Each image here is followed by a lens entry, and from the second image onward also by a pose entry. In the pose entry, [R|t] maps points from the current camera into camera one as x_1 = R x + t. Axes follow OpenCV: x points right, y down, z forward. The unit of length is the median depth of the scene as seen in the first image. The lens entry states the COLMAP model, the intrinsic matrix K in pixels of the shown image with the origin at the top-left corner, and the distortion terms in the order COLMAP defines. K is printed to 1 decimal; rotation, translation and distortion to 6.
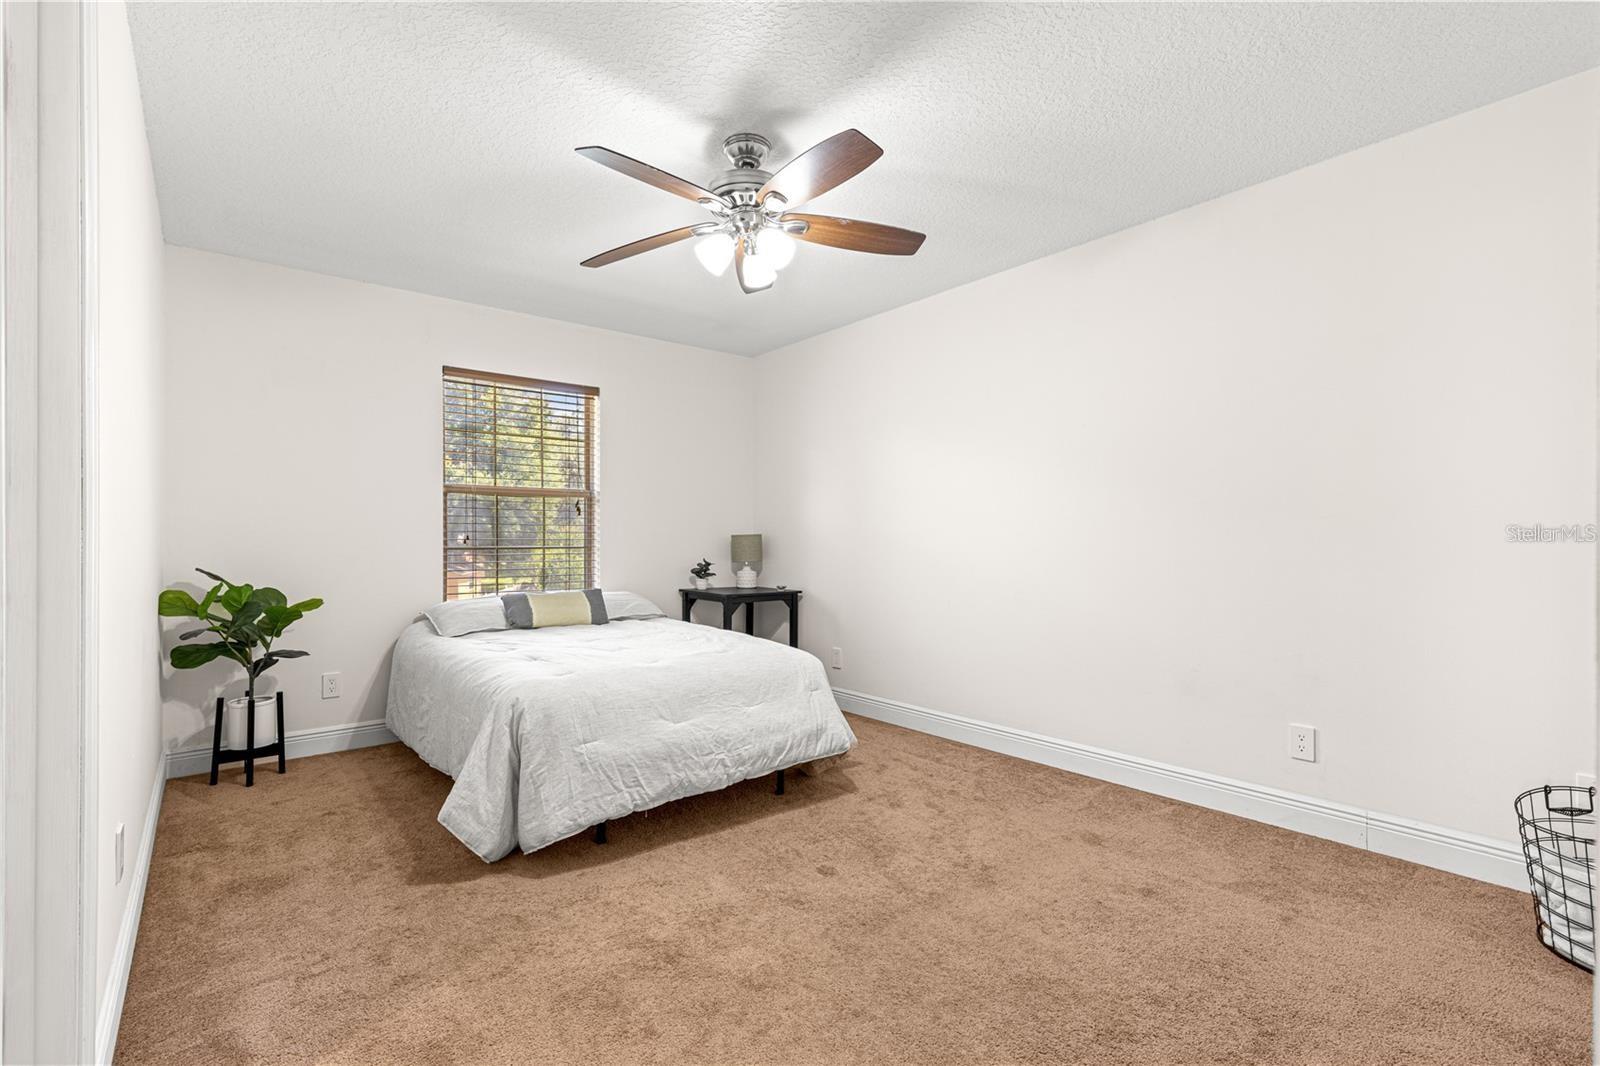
lens RADIAL K [[723.9, 0, 800.0], [0, 723.9, 533.0], [0, 0, 1]] dist [0.007729, -0.000267]
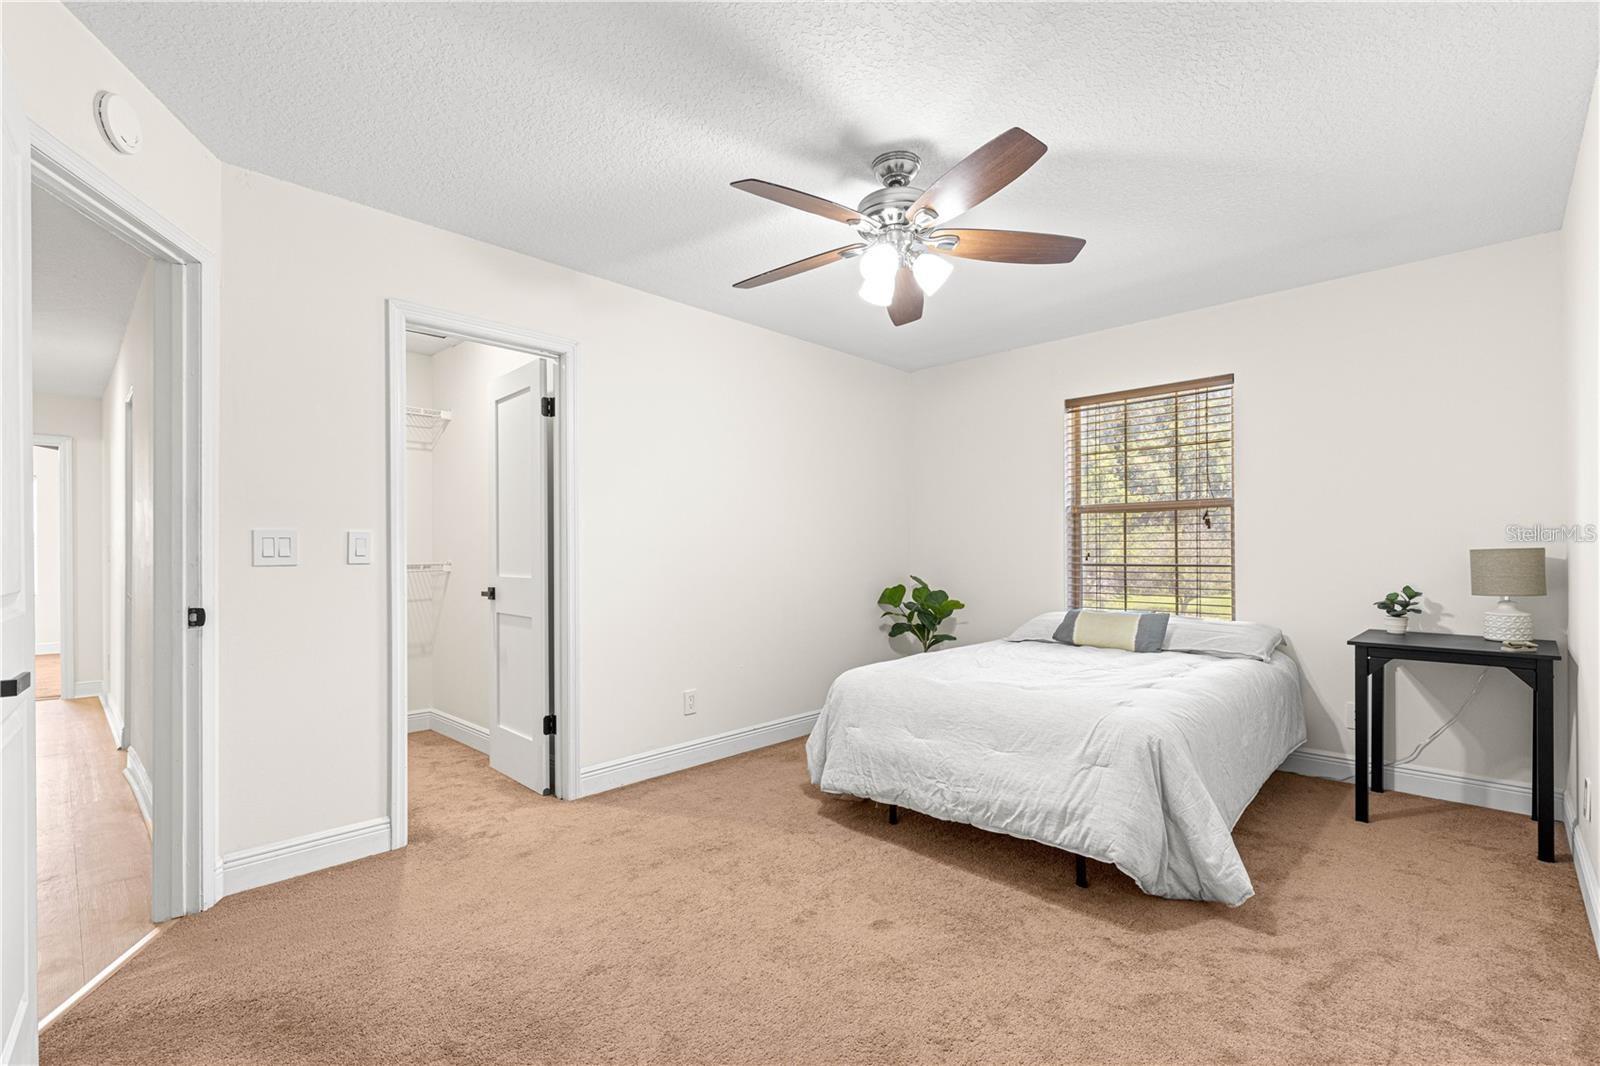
lens RADIAL K [[724.4, 0, 799.5], [0, 724.4, 554.3], [0, 0, 1]] dist [0.000657, 0.000007]
pose [[0.113208, 0.001730, -0.993570, 0.790990], [0.014533, 0.999889, 0.003397, -0.005802], [0.993465, -0.014824, 0.113170, 0.676496]]
